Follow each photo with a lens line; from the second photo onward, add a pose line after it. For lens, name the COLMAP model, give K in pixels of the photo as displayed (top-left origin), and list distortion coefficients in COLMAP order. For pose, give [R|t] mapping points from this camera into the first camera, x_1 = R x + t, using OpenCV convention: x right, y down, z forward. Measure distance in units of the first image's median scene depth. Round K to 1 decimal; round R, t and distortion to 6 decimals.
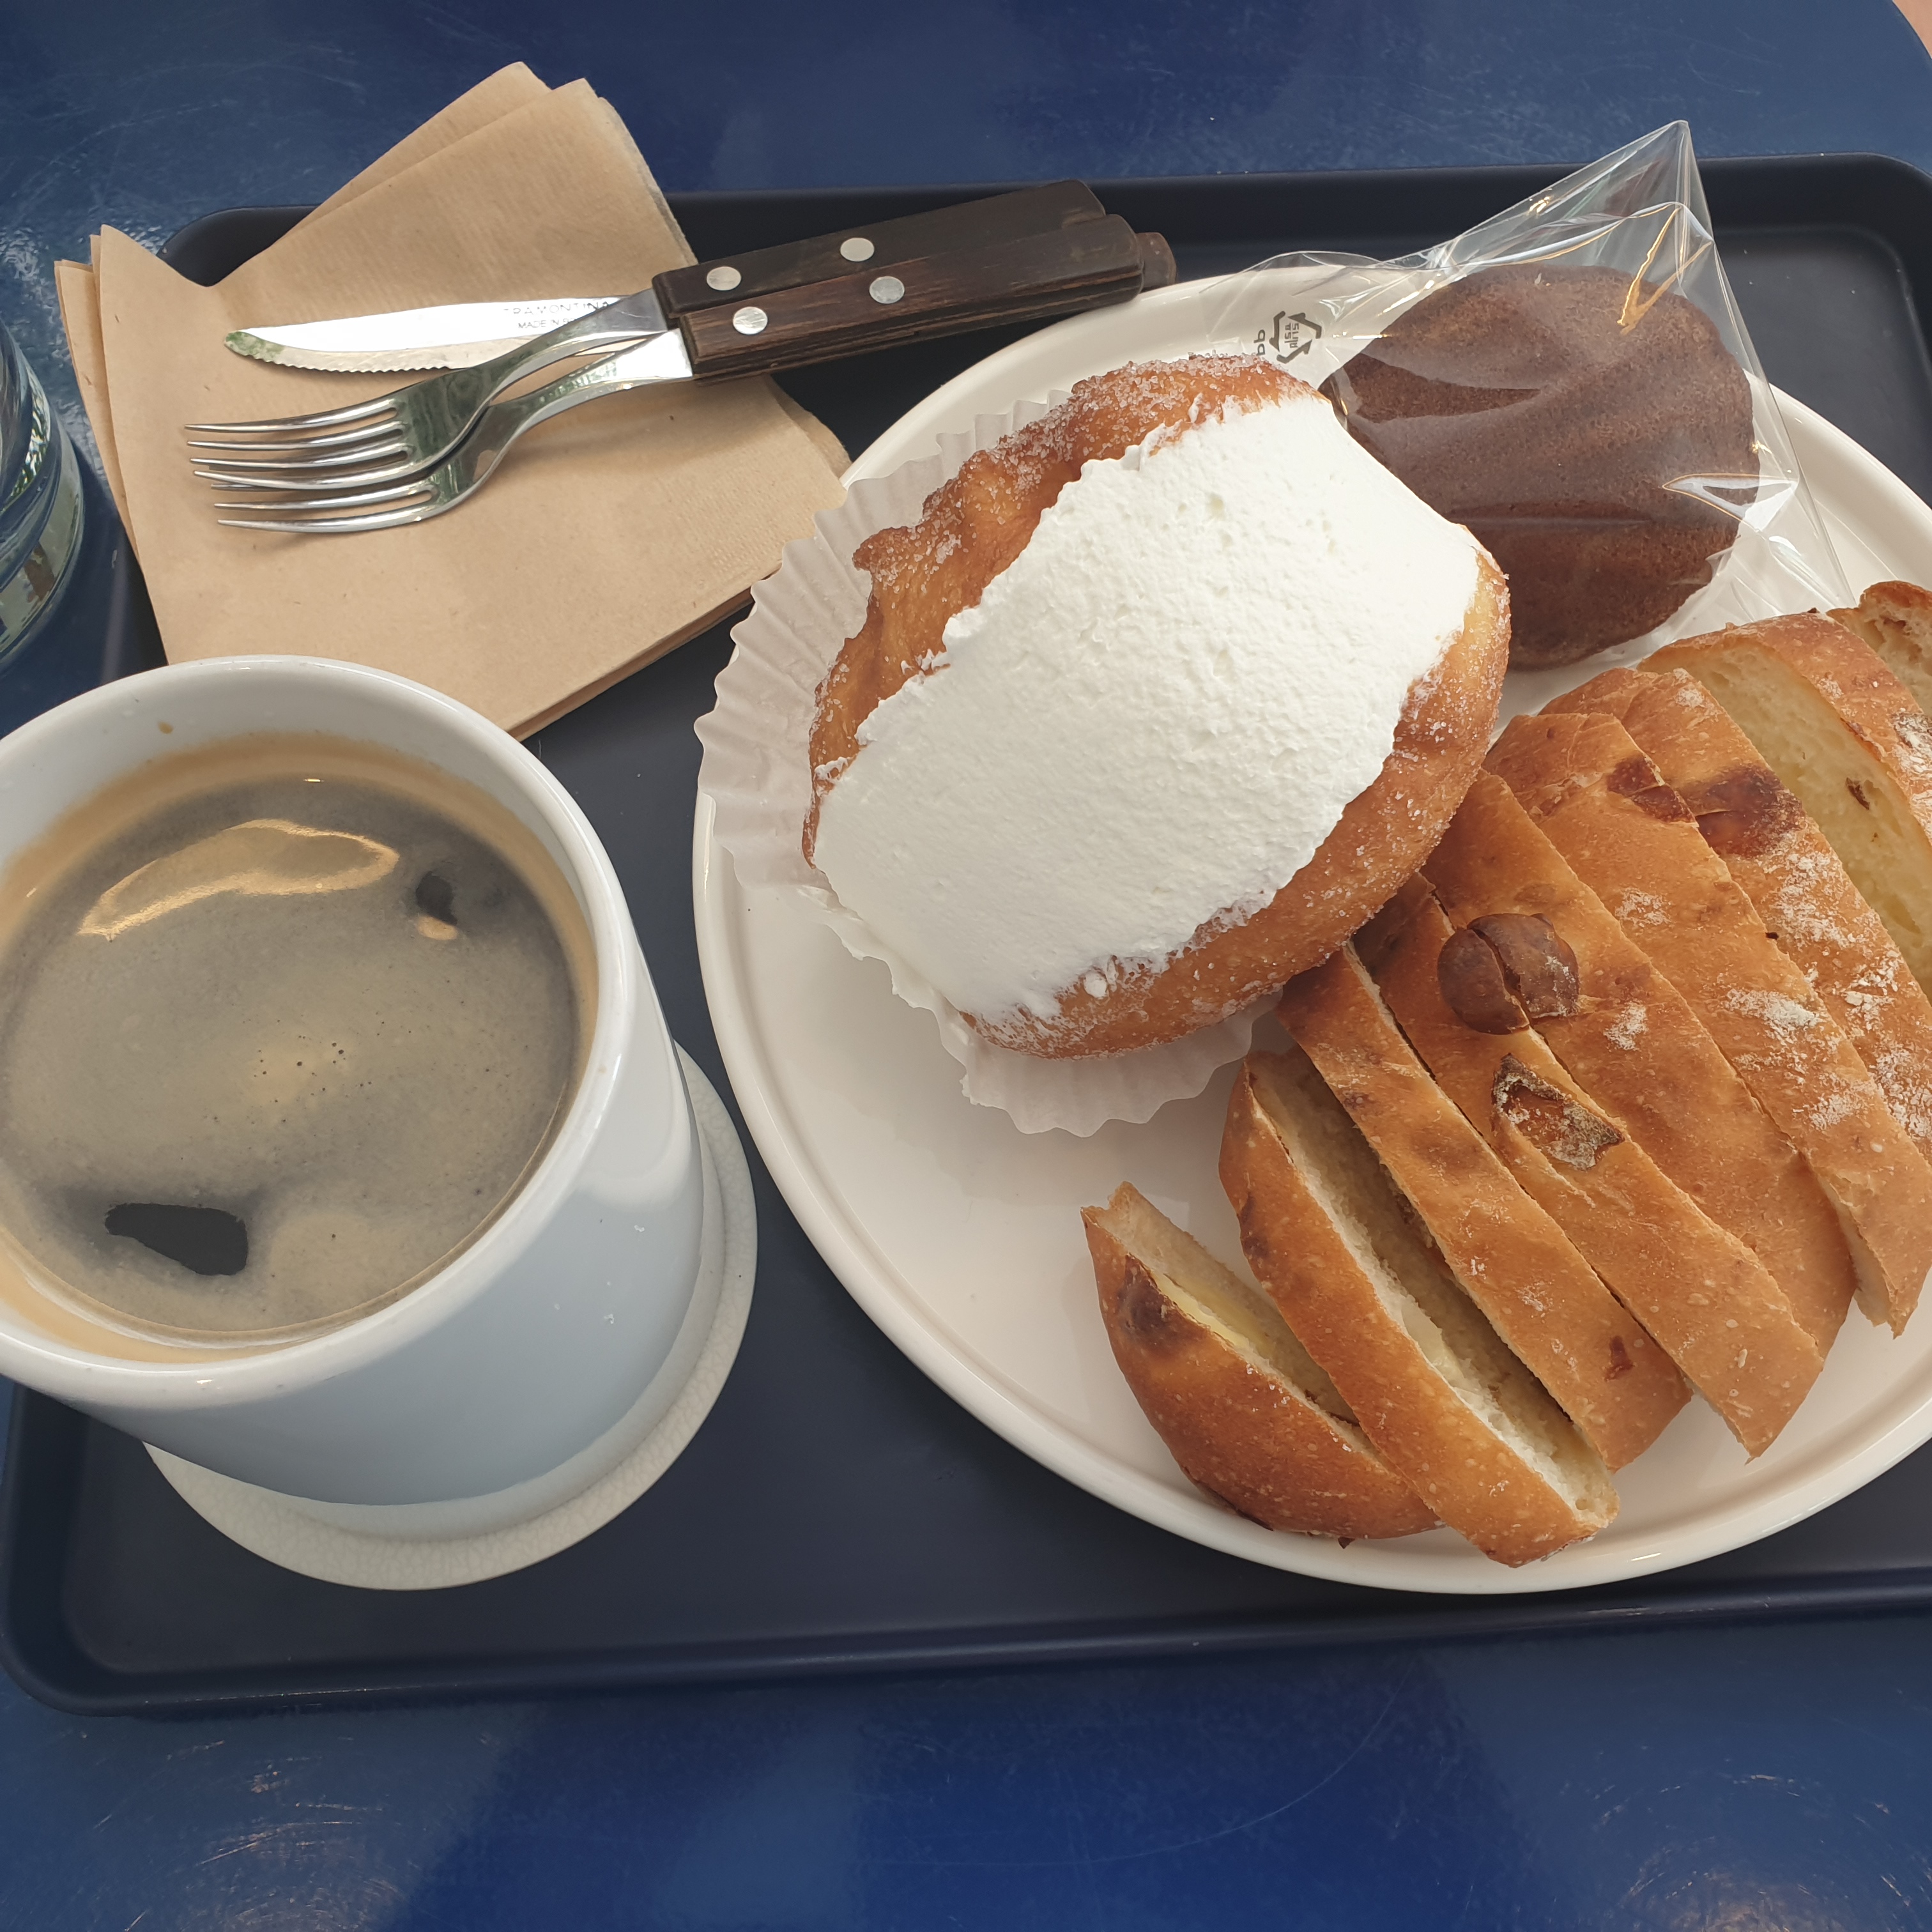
lens RADIAL K [[1957.6, 0, 966.0], [0, 1957.6, 966.0], [0, 0, 1]] dist [0.170376, -0.601175]
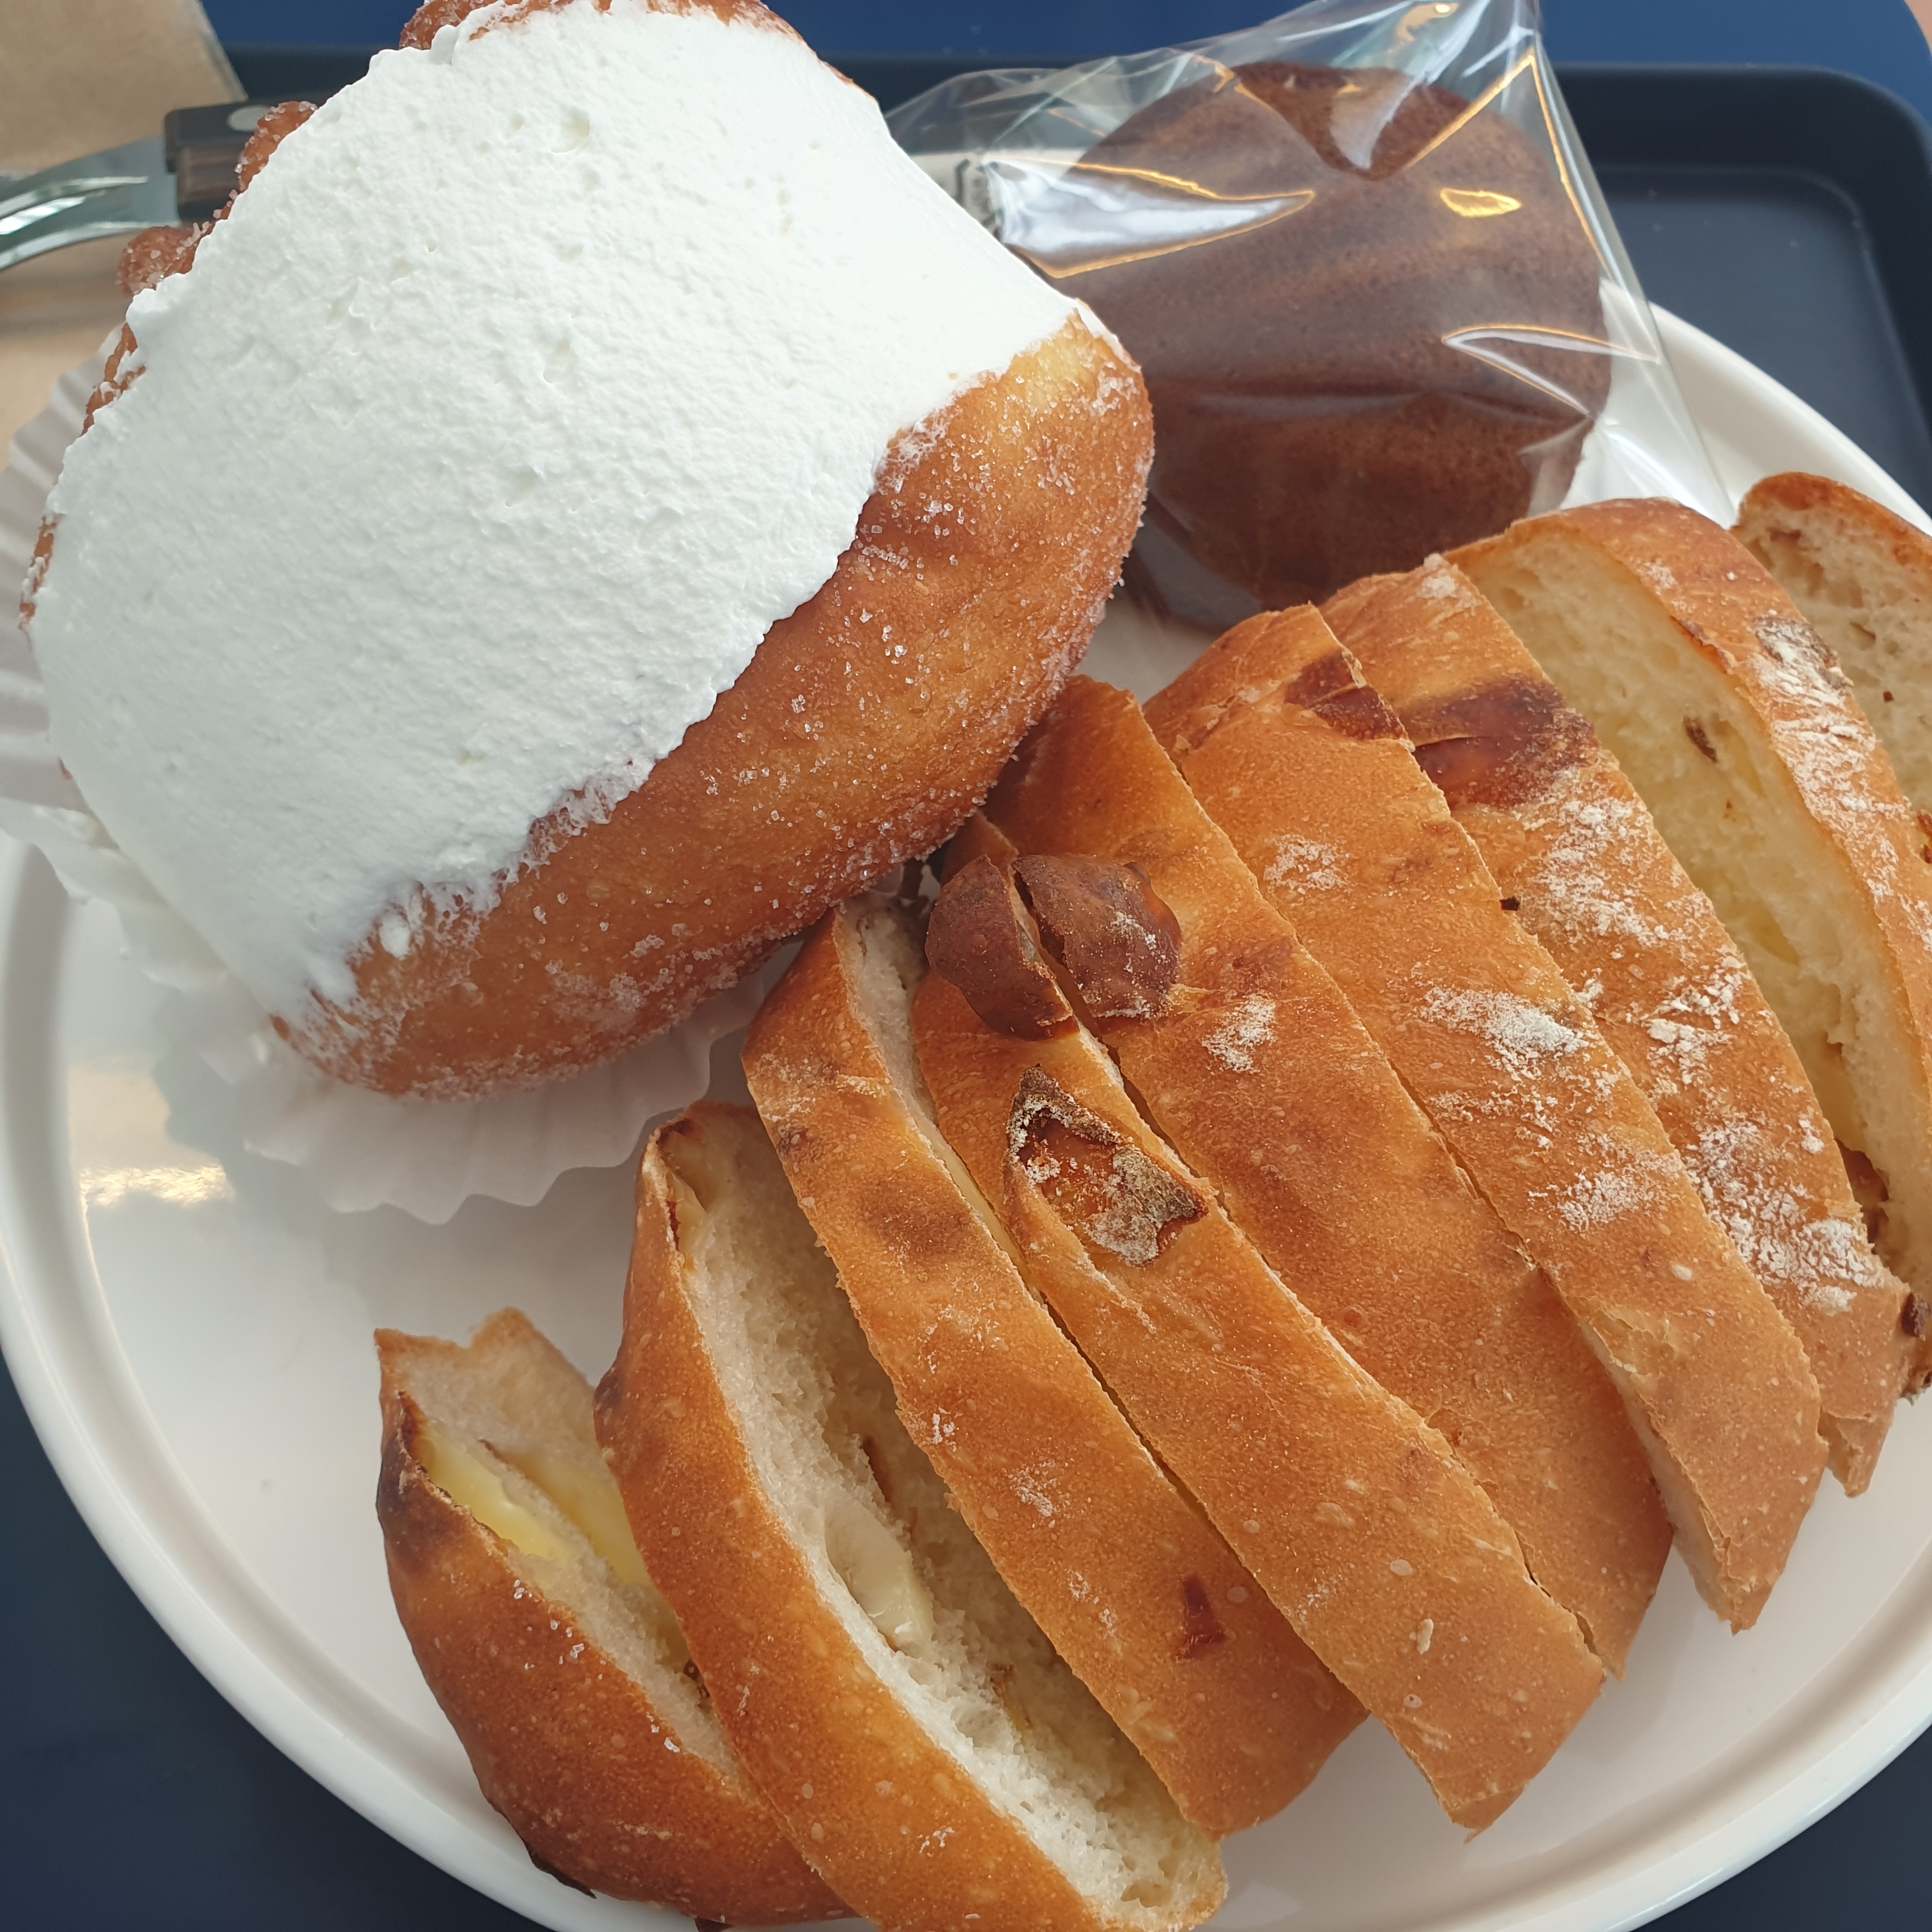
lens RADIAL K [[2153.6, 0, 906.1], [0, 2153.6, 966.2], [0, 0, 1]] dist [0.260308, -1.308448]
pose [[0.997287, 0.058836, -0.044240, 0.262553], [-0.065116, 0.985390, -0.157371, 0.118468], [0.034335, 0.159825, 0.986548, 0.364394]]
